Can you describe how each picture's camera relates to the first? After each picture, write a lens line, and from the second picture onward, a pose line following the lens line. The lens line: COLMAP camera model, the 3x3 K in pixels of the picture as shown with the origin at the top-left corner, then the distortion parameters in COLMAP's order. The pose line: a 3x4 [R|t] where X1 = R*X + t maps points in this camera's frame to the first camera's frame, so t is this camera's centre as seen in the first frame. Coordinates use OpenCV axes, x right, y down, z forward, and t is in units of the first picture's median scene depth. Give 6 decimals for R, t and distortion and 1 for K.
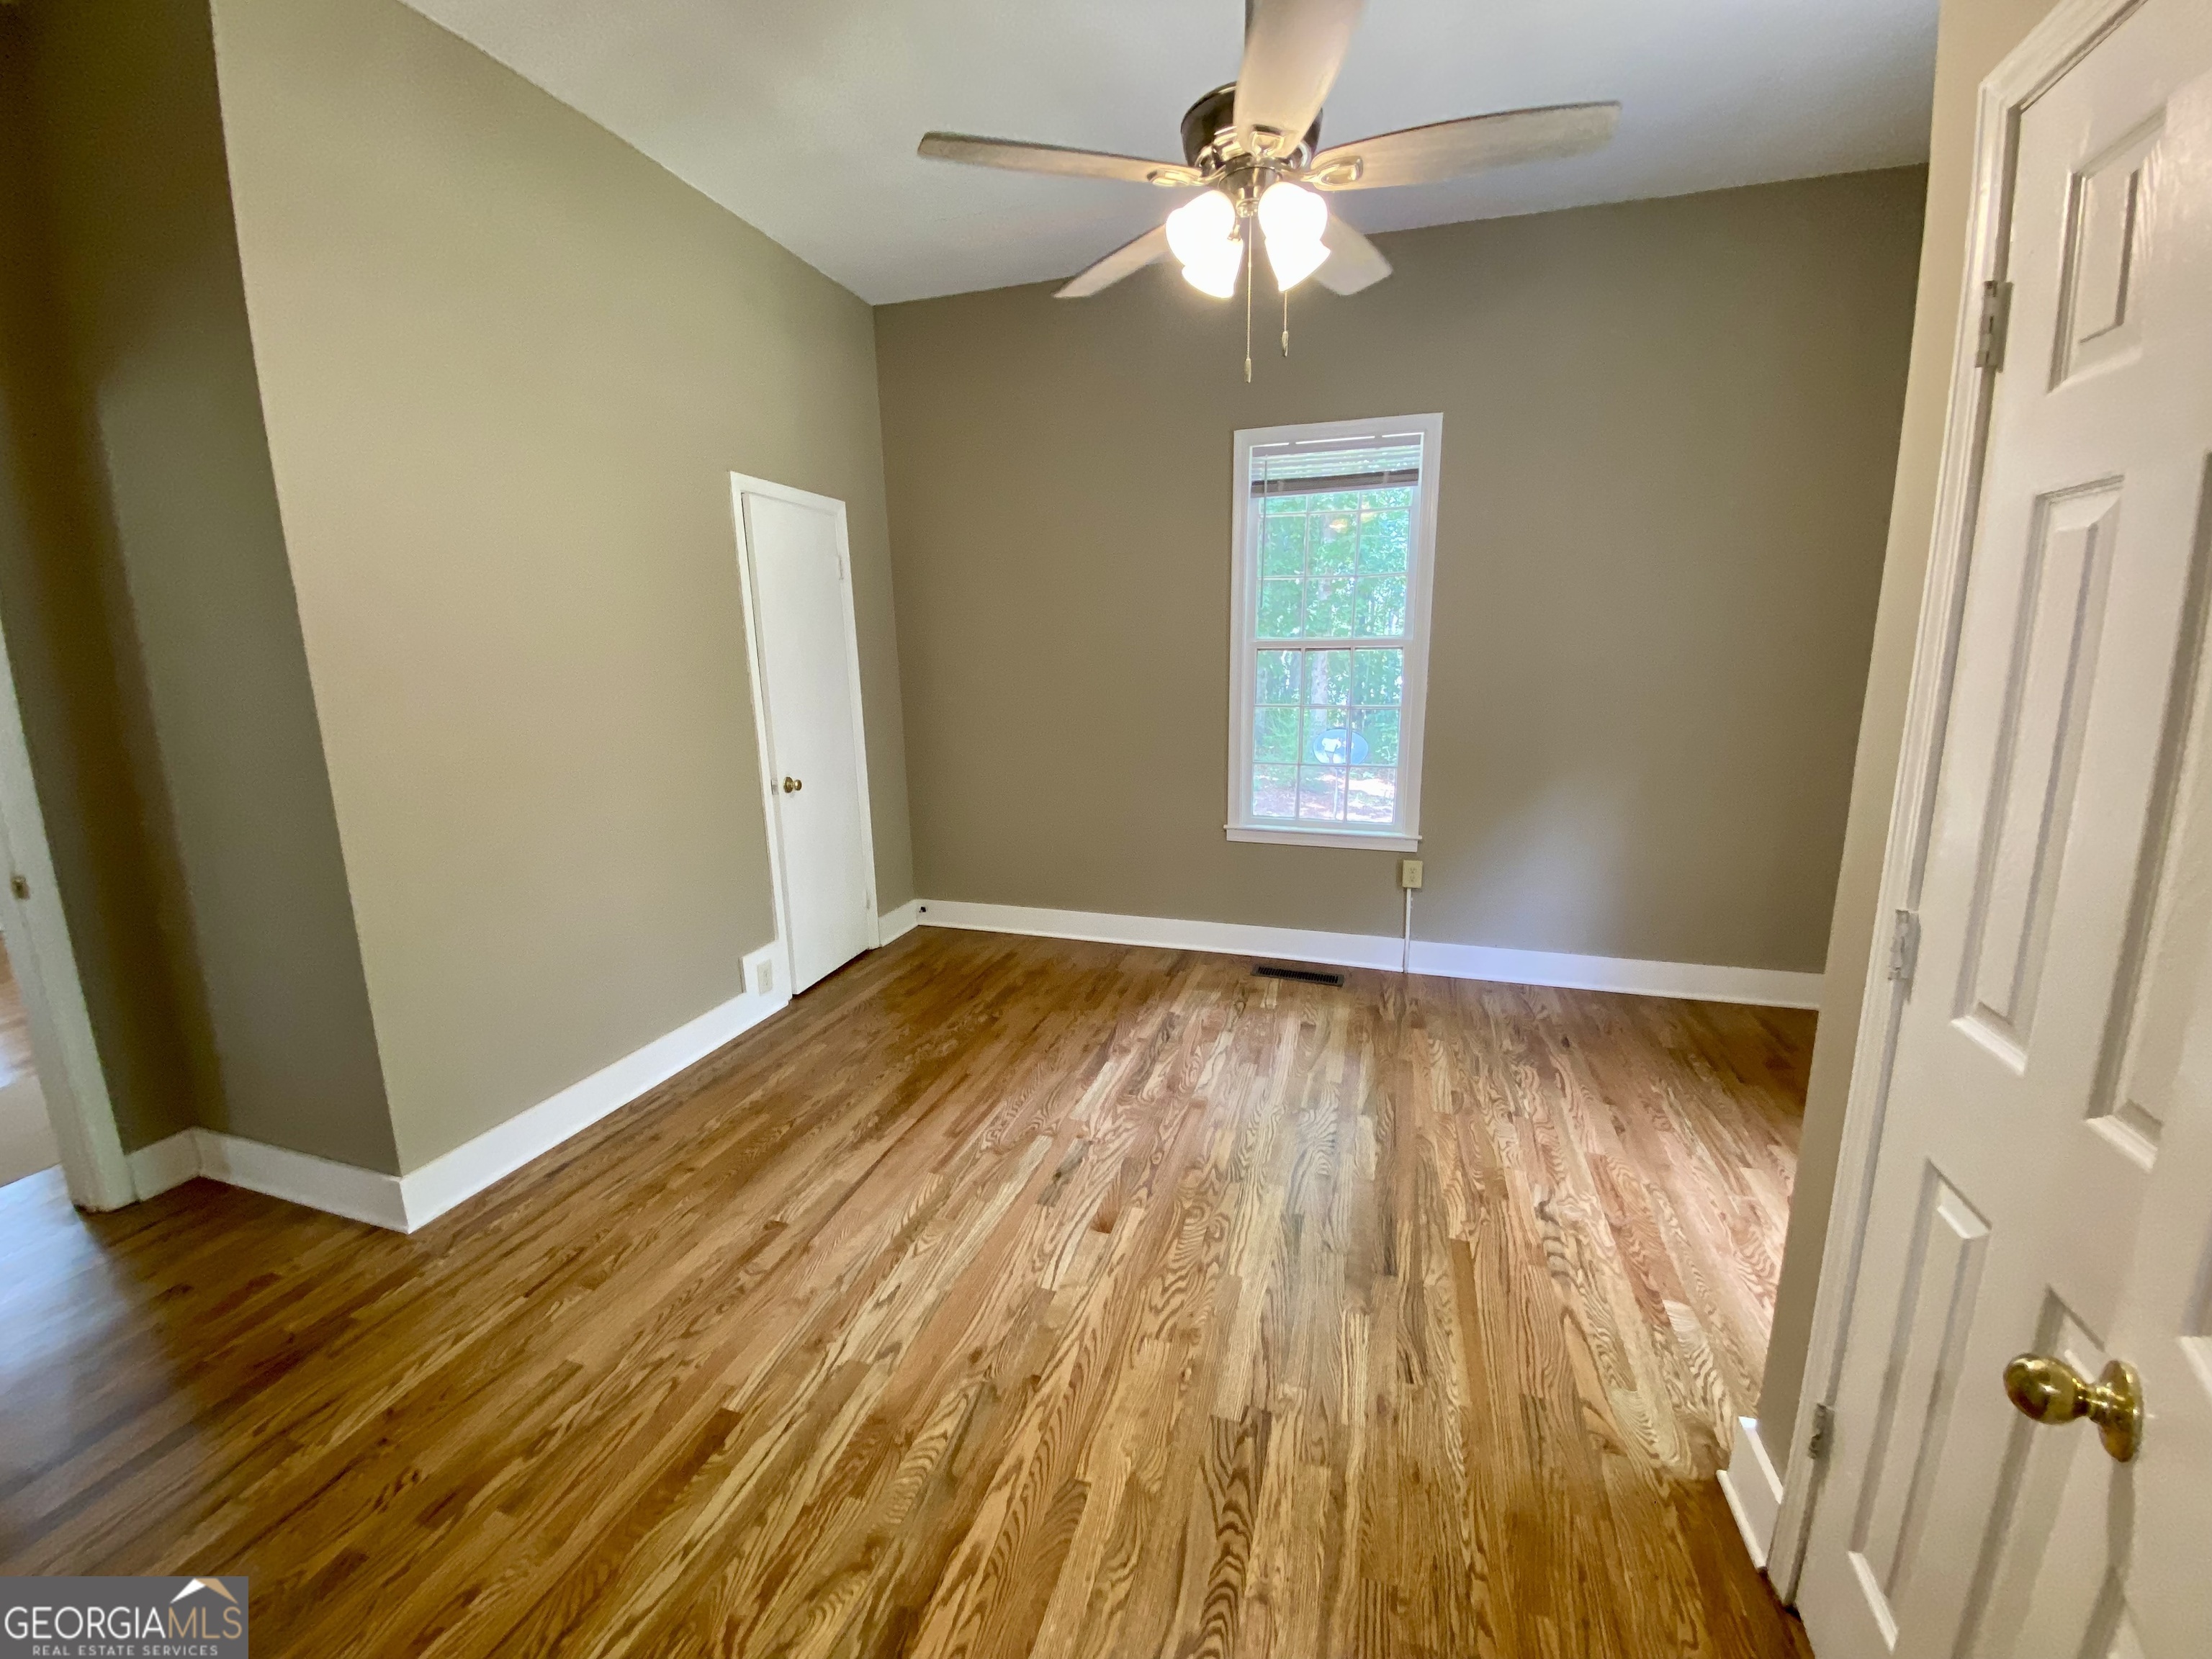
lens RADIAL K [[892.9, 0, 1095.8], [0, 892.9, 825.2], [0, 0, 1]] dist [0.014831, -0.016800]
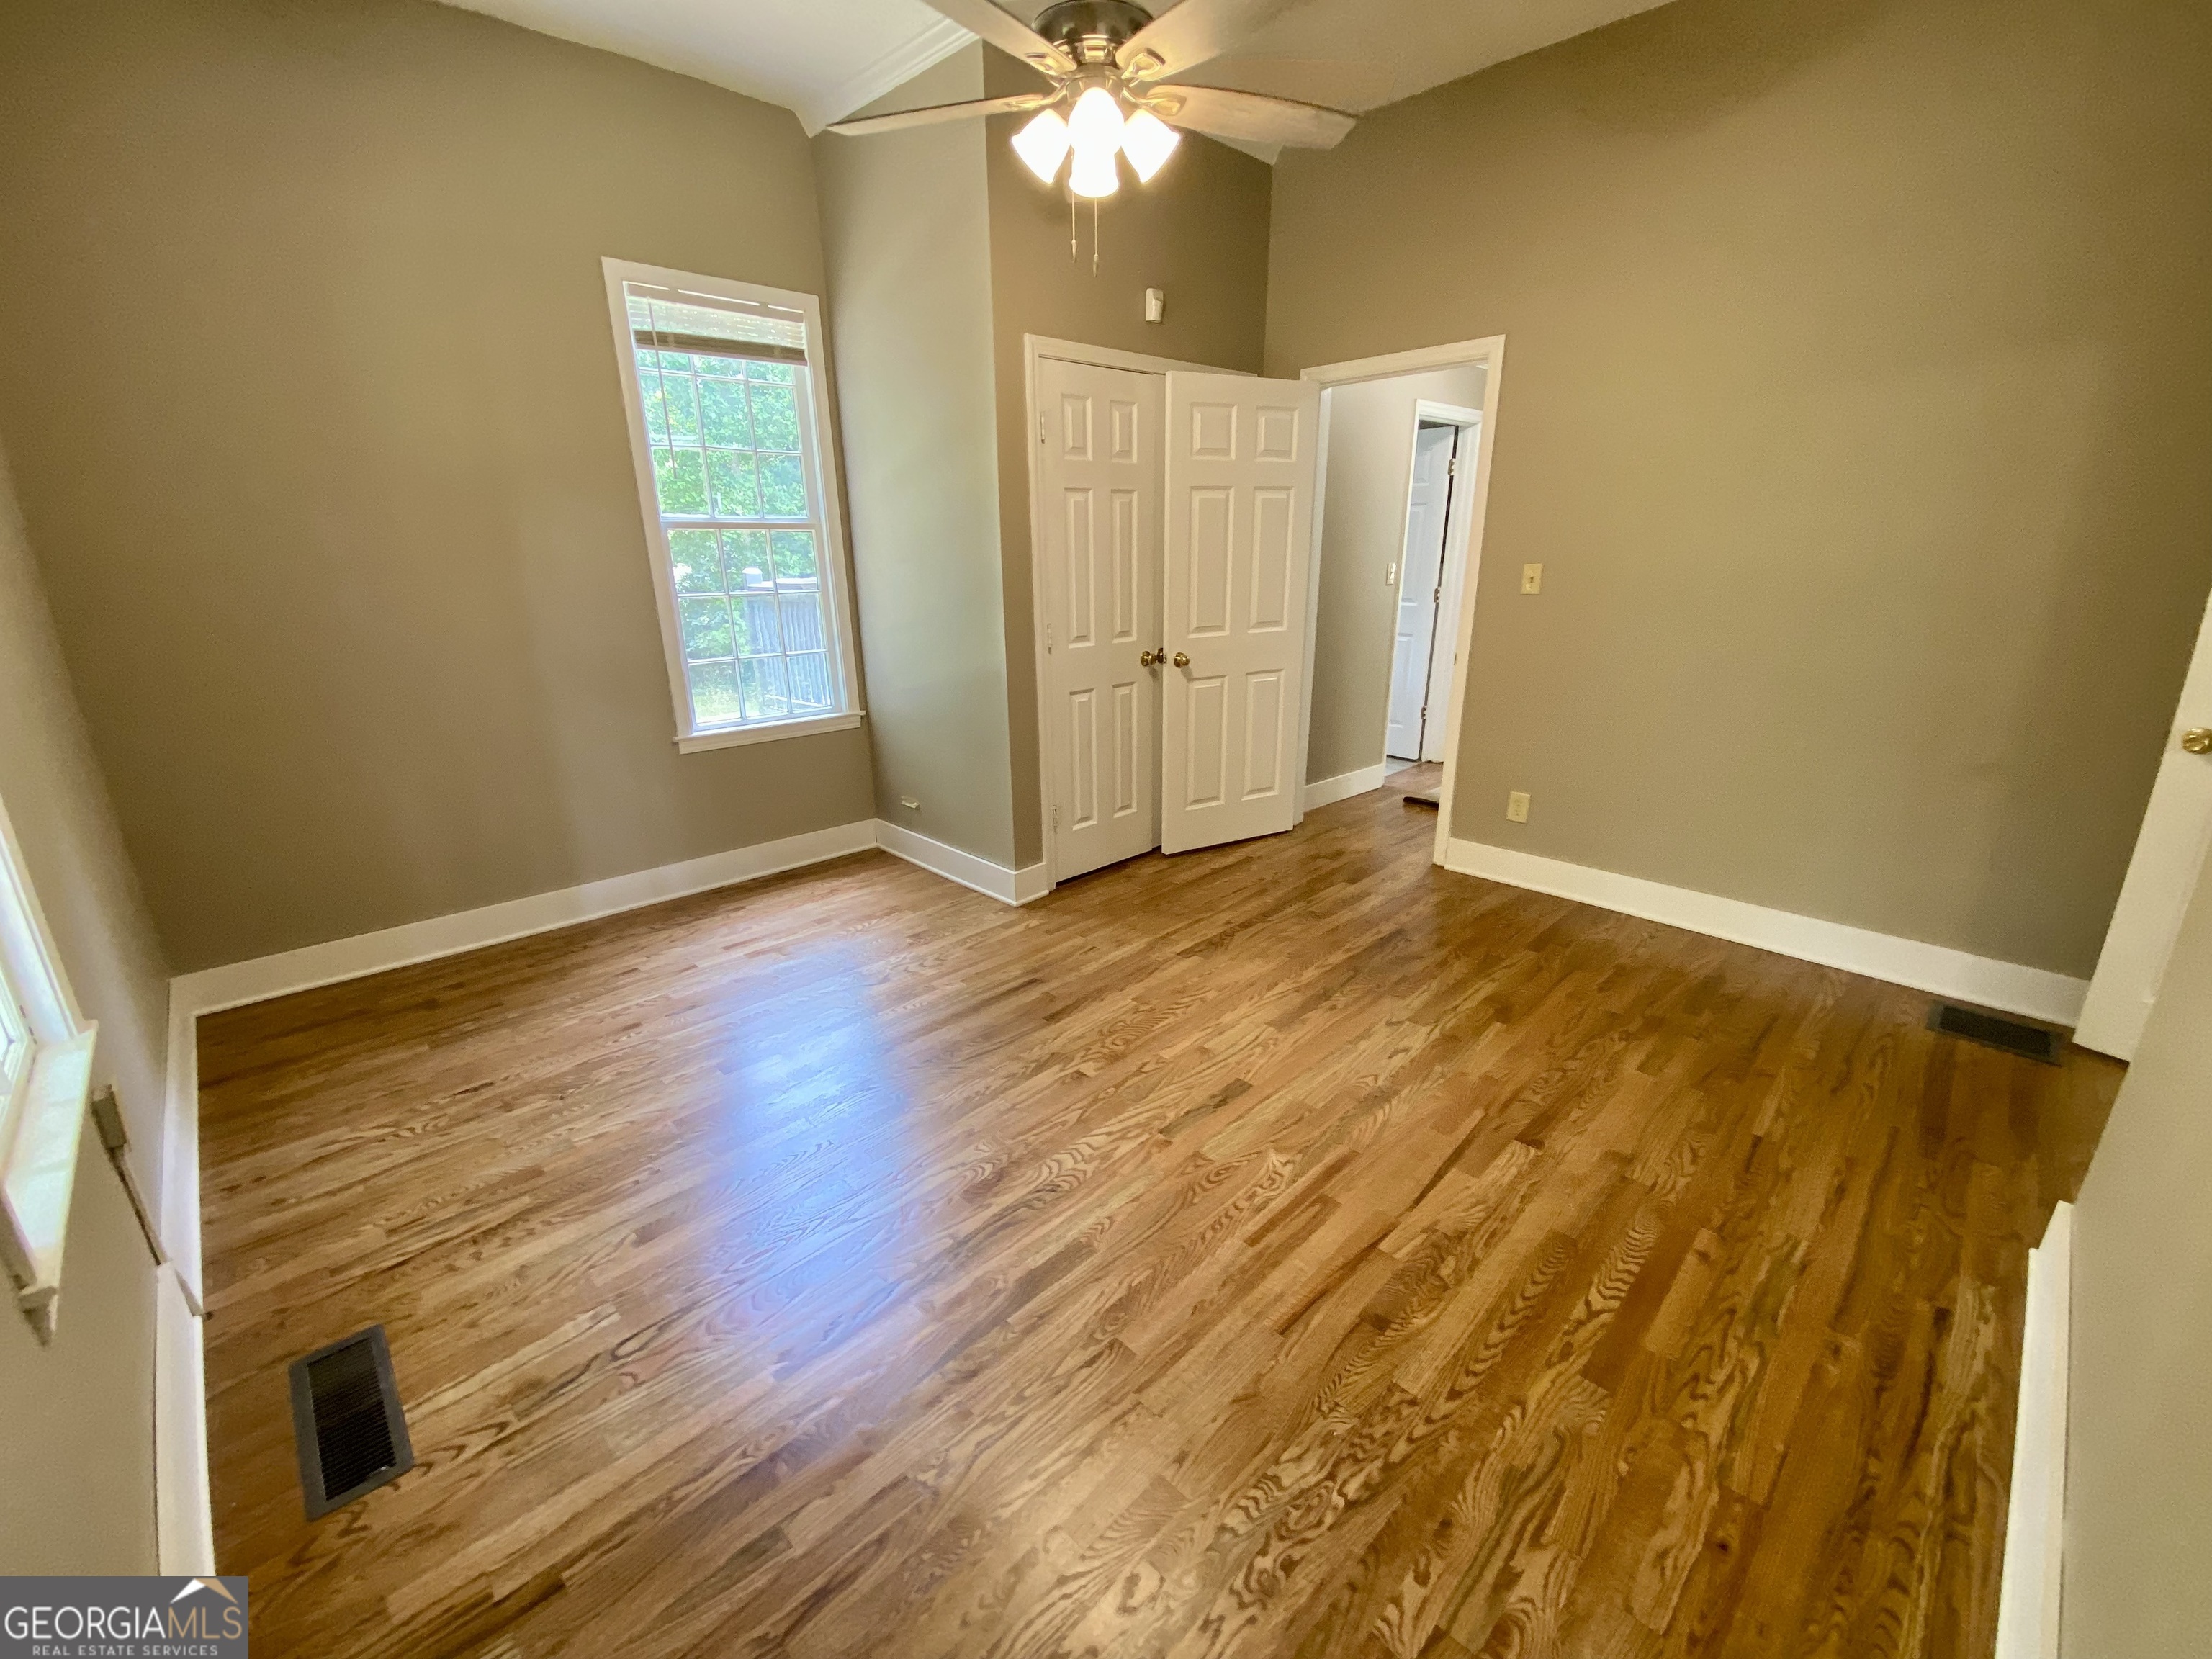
lens RADIAL K [[892.9, 0, 1095.1], [0, 892.9, 839.4], [0, 0, 1]] dist [0.014831, -0.016800]
pose [[-0.886486, -0.121282, 0.446580, -0.275201], [0.116838, 0.875117, 0.469594, -0.264919], [-0.447763, 0.468466, -0.761608, 1.453709]]
